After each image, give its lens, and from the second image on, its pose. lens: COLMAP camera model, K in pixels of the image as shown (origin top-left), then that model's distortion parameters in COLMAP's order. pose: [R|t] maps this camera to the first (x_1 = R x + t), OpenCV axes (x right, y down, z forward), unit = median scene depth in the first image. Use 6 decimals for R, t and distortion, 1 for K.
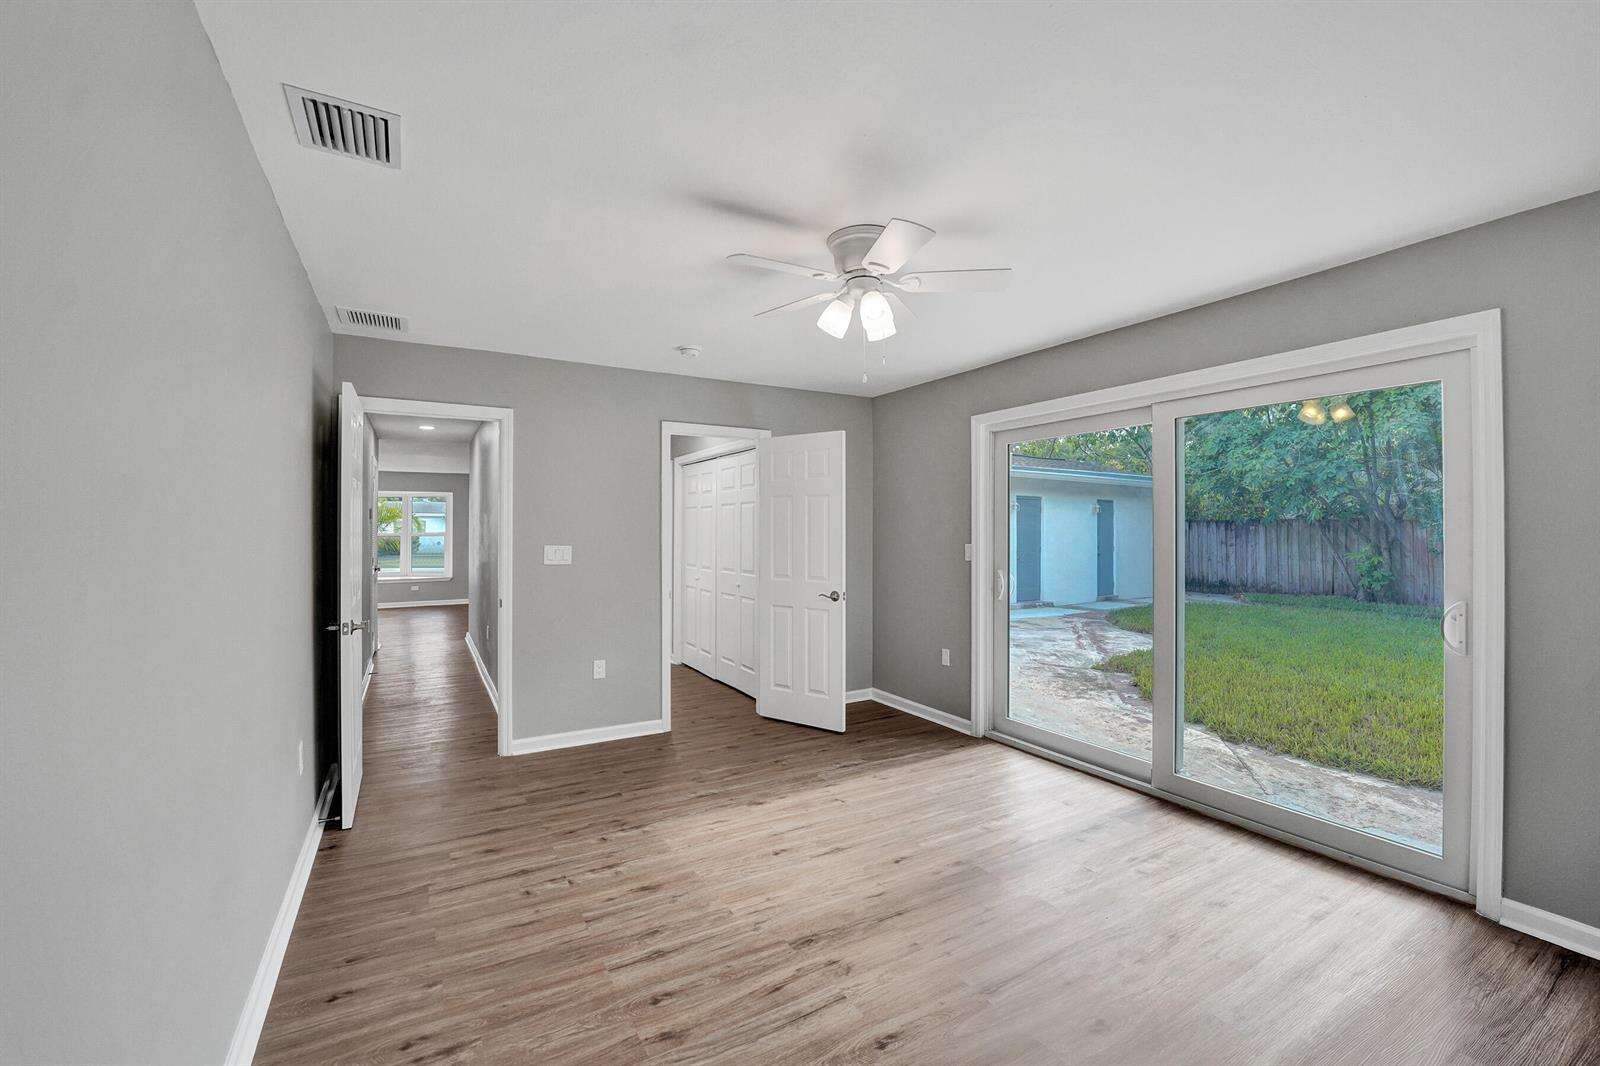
lens RADIAL K [[676.5, 0, 783.9], [0, 676.5, 526.6], [0, 0, 1]] dist [-0.021872, 0.000433]
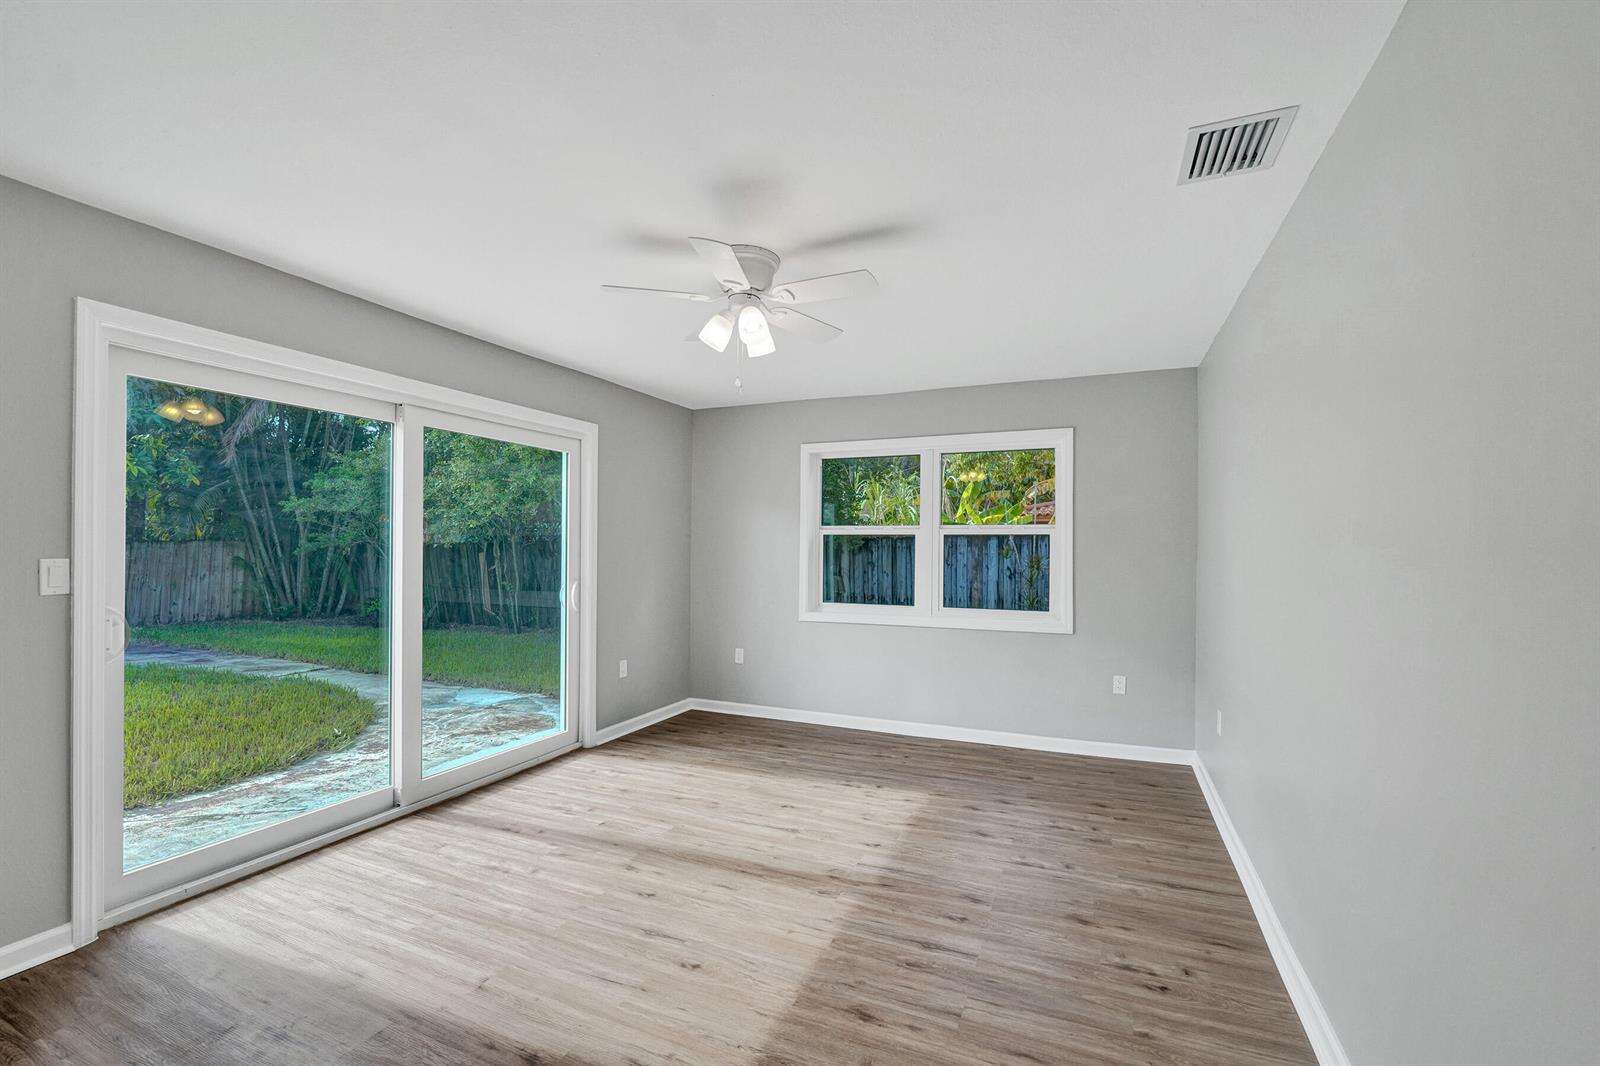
lens RADIAL K [[739.4, 0, 803.0], [0, 739.4, 549.1], [0, 0, 1]] dist [-0.001851, -0.000319]
pose [[-0.636878, -0.004357, 0.770952, -0.756653], [-0.012515, 0.999911, -0.004688, 0.024436], [-0.770863, -0.012634, -0.636876, 1.511955]]
